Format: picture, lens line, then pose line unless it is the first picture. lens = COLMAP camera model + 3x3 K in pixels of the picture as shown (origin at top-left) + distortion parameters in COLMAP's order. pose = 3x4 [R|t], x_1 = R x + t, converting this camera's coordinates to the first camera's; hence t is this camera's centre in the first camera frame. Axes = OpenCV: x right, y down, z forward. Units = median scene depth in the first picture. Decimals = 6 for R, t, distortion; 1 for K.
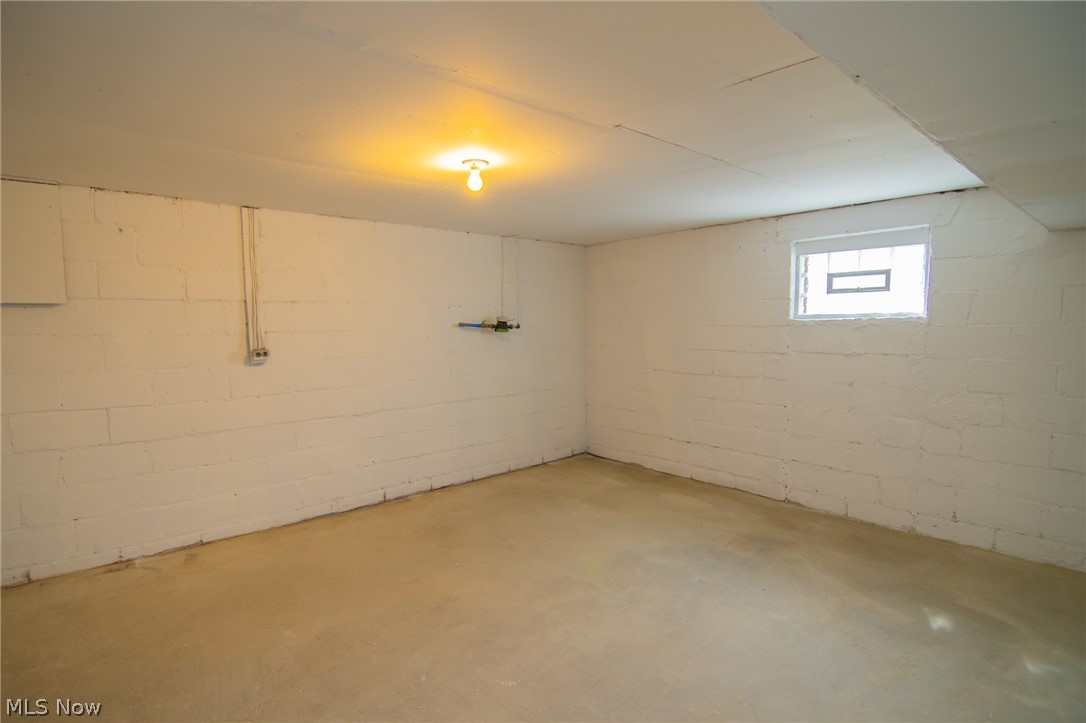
lens RADIAL K [[553.4, 0, 533.5], [0, 553.4, 368.4], [0, 0, 1]] dist [-0.009294, -0.007838]
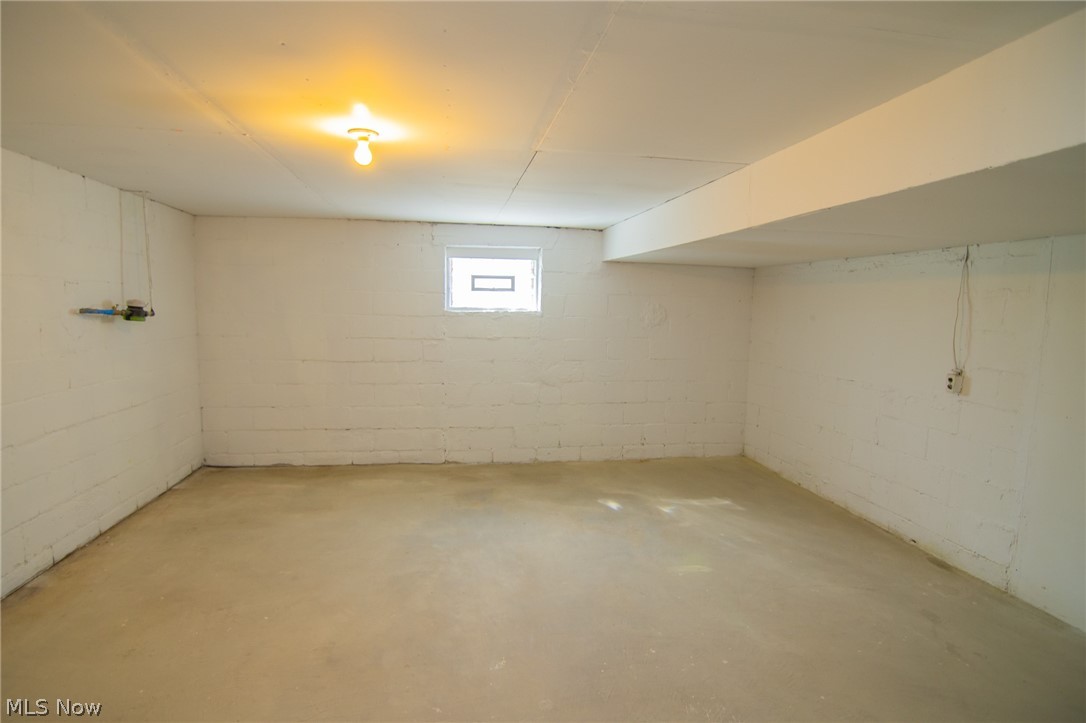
lens RADIAL K [[547.1, 0, 533.6], [0, 547.1, 354.4], [0, 0, 1]] dist [-0.010453, -0.007173]
pose [[0.549193, -0.051552, 0.834104, -0.413195], [0.048977, 0.998365, 0.029456, -0.019107], [-0.834259, 0.024674, 0.550820, 0.183555]]
